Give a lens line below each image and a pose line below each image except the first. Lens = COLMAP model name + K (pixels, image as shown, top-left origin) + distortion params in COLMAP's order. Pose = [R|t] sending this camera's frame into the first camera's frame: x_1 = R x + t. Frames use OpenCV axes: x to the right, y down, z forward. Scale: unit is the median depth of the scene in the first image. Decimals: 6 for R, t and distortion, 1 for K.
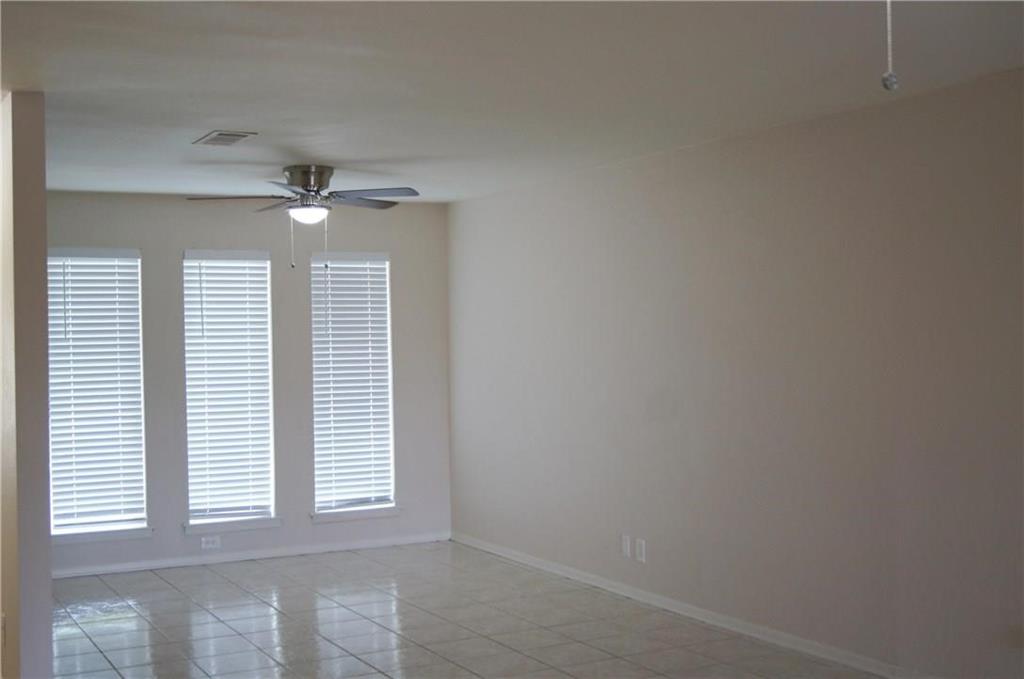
lens RADIAL K [[1273.0, 0, 512.0], [0, 1273.0, 339.5], [0, 0, 1]] dist [-0.018486, 0.014361]
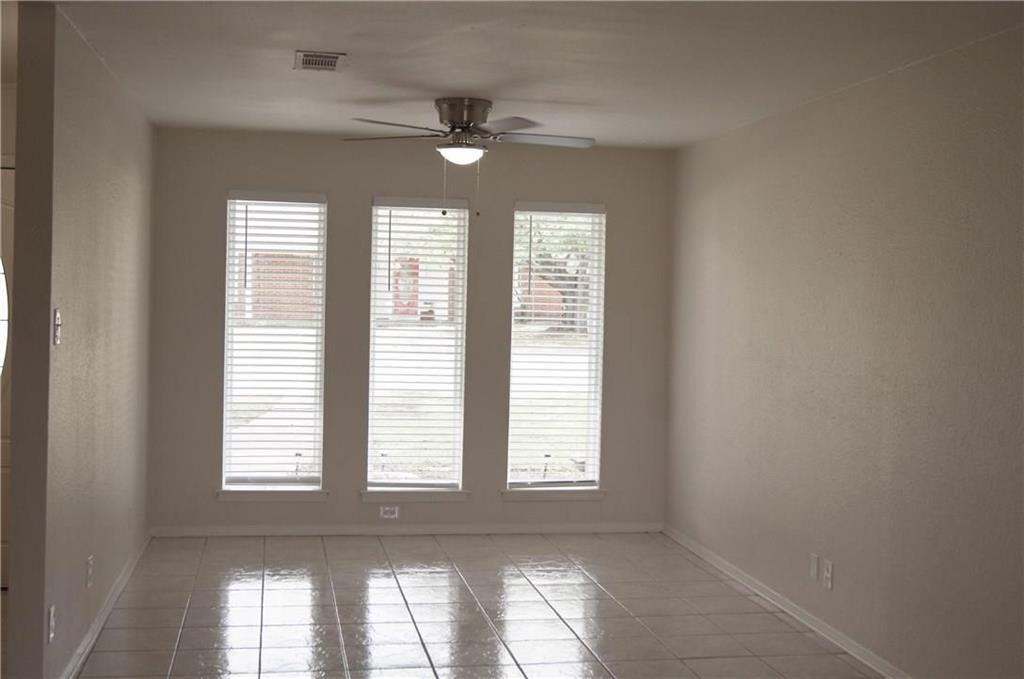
lens RADIAL K [[1273.0, 0, 512.0], [0, 1273.0, 339.5], [0, 0, 1]] dist [-0.018486, 0.014361]
pose [[0.948488, 0.045692, -0.313500, 0.137441], [-0.037665, 0.998790, 0.031617, 0.000703], [0.314565, -0.018181, 0.949062, 0.151671]]
